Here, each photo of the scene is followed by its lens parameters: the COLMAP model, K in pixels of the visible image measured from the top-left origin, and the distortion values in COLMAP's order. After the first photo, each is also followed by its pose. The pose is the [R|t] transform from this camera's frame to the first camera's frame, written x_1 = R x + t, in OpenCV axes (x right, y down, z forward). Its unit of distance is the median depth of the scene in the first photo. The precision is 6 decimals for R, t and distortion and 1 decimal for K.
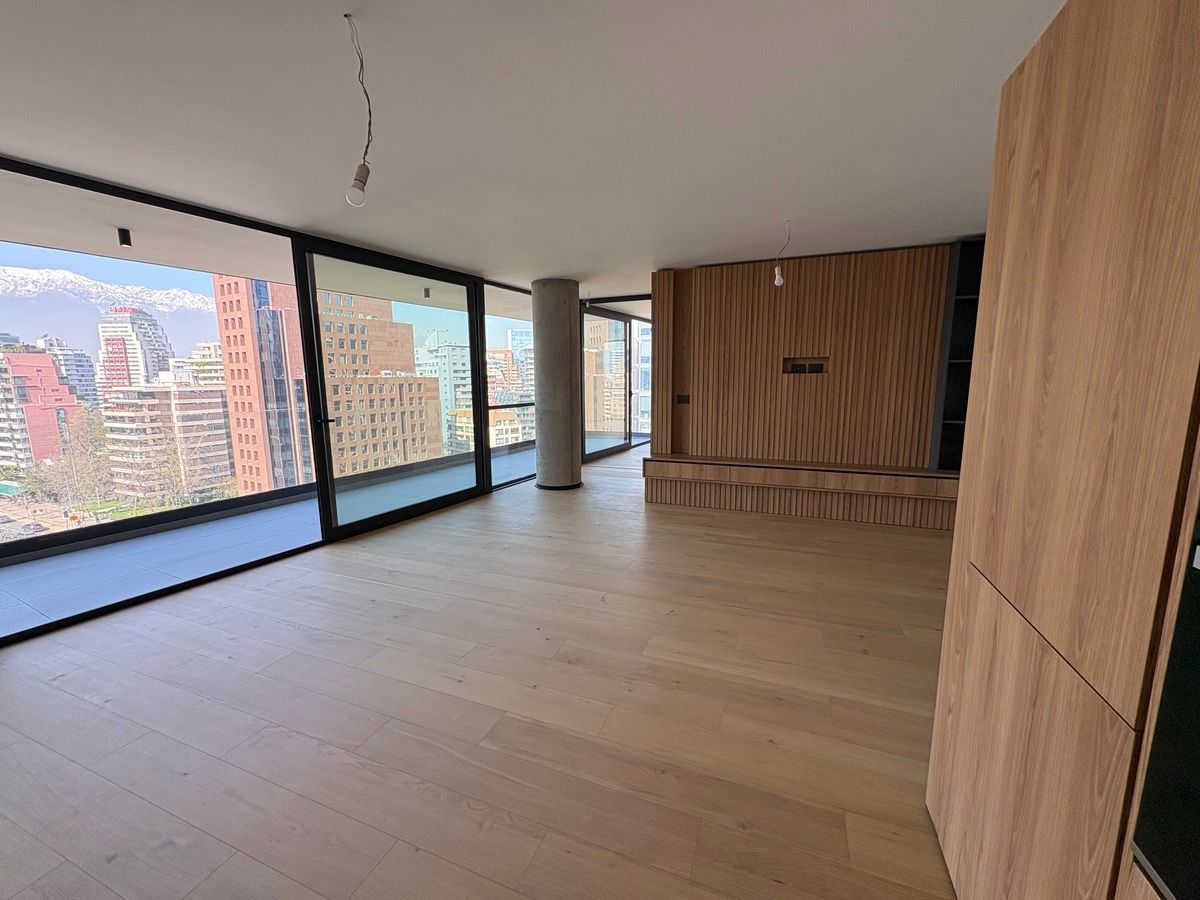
lens RADIAL K [[478.1, 0, 599.1], [0, 478.1, 448.8], [0, 0, 1]] dist [-0.000041, -0.000139]
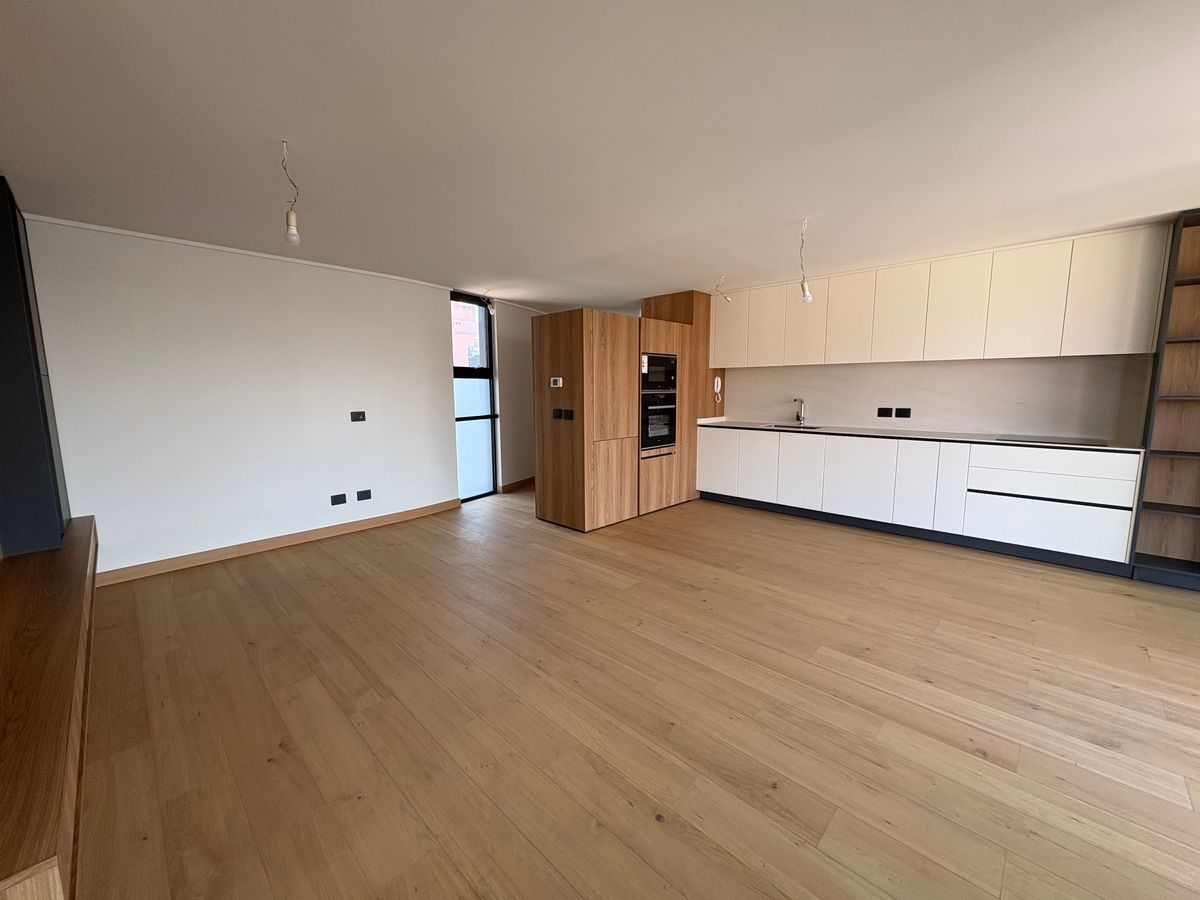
lens RADIAL K [[478.1, 0, 599.1], [0, 478.1, 448.8], [0, 0, 1]] dist [-0.000041, -0.000139]
pose [[-0.921881, -0.036834, 0.385718, -0.205988], [0.070825, 0.962681, 0.261205, -0.208717], [-0.380945, 0.268119, -0.884869, 1.348315]]
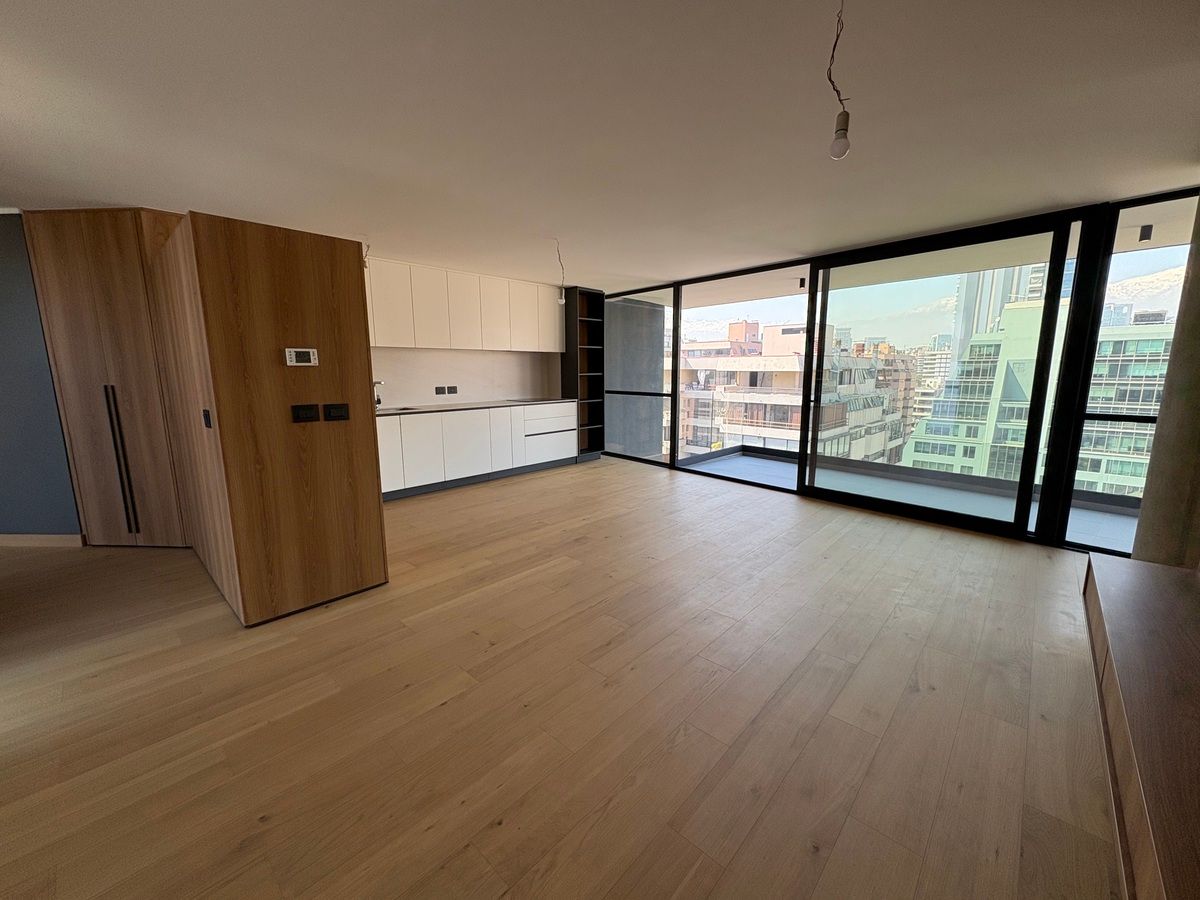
lens RADIAL K [[478.1, 0, 599.1], [0, 478.1, 448.8], [0, 0, 1]] dist [-0.000041, -0.000139]
pose [[-0.362107, 0.161942, -0.917961, 0.829827], [-0.132928, 0.965757, 0.222810, -0.145218], [0.922610, 0.202704, -0.328181, 0.920994]]
